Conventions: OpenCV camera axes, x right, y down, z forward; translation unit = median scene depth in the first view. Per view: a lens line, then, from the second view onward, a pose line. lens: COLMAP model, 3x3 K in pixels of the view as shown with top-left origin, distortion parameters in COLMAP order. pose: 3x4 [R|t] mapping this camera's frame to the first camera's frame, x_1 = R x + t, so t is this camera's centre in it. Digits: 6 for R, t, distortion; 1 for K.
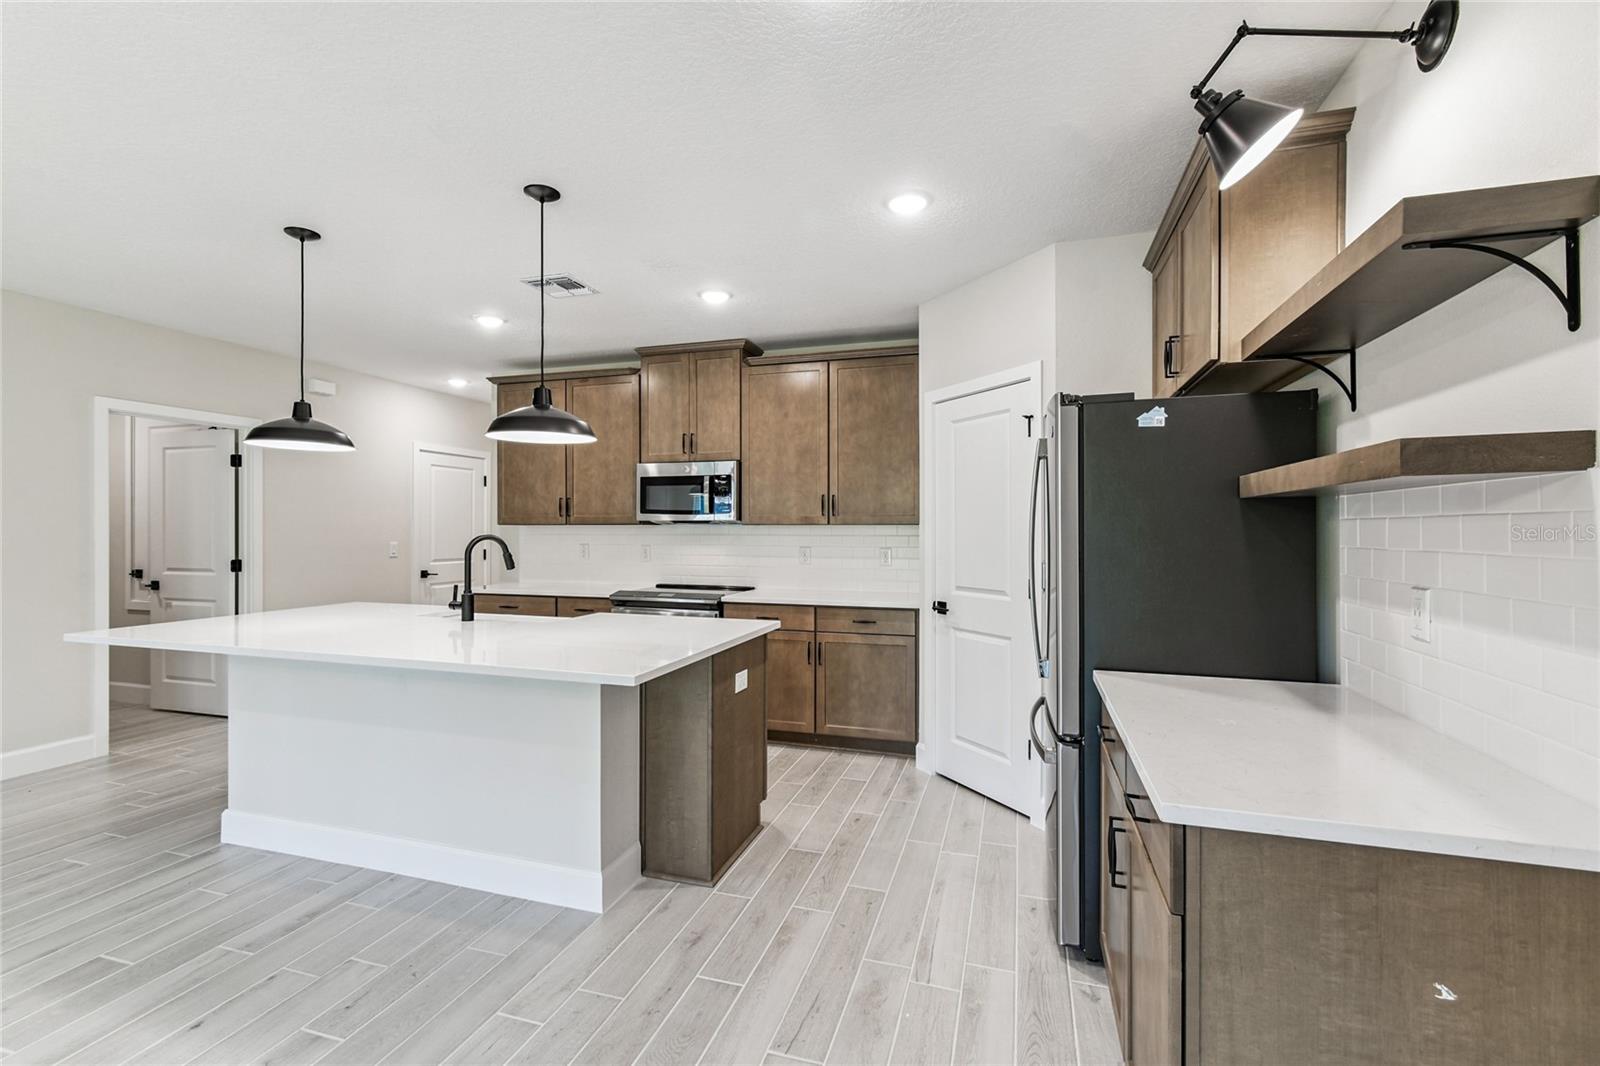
lens RADIAL K [[712.7, 0, 796.7], [0, 712.7, 524.6], [0, 0, 1]] dist [0.003567, -0.001738]
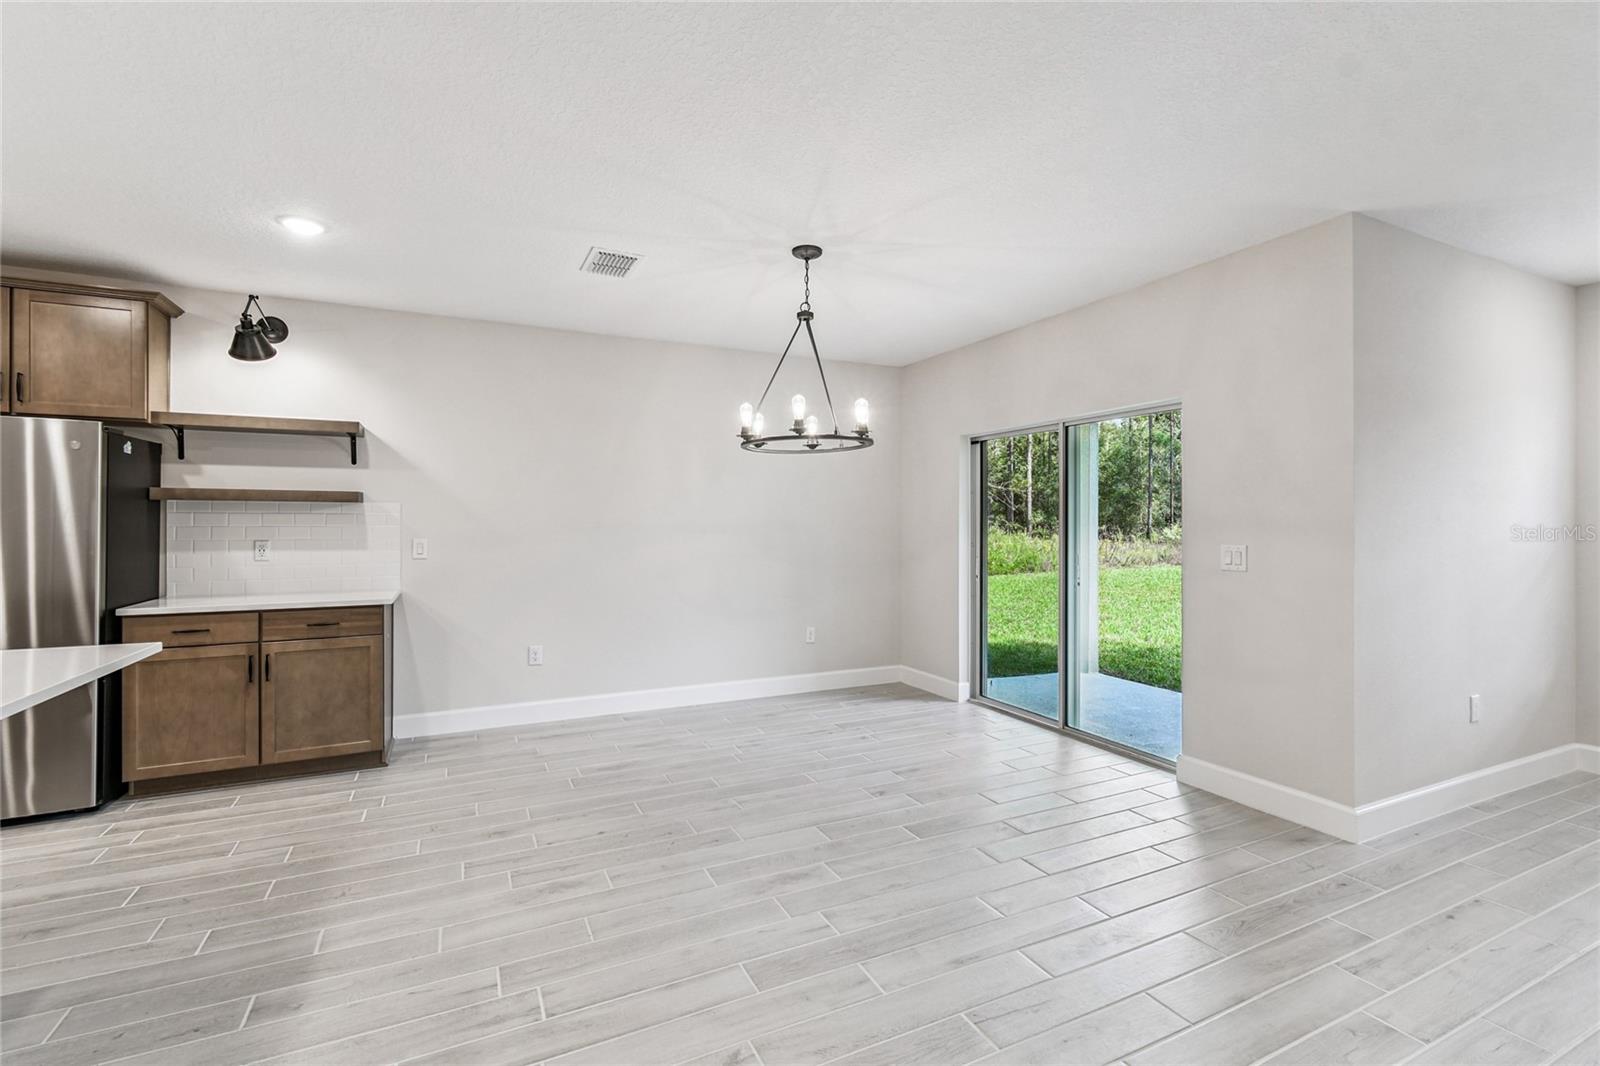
lens RADIAL K [[712.7, 0, 799.6], [0, 712.7, 523.3], [0, 0, 1]] dist [0.003567, -0.001738]
pose [[-0.684193, -0.002067, 0.729298, -0.865205], [-0.009088, 0.999943, -0.005691, 0.007764], [-0.729244, -0.010522, -0.684173, 0.503158]]
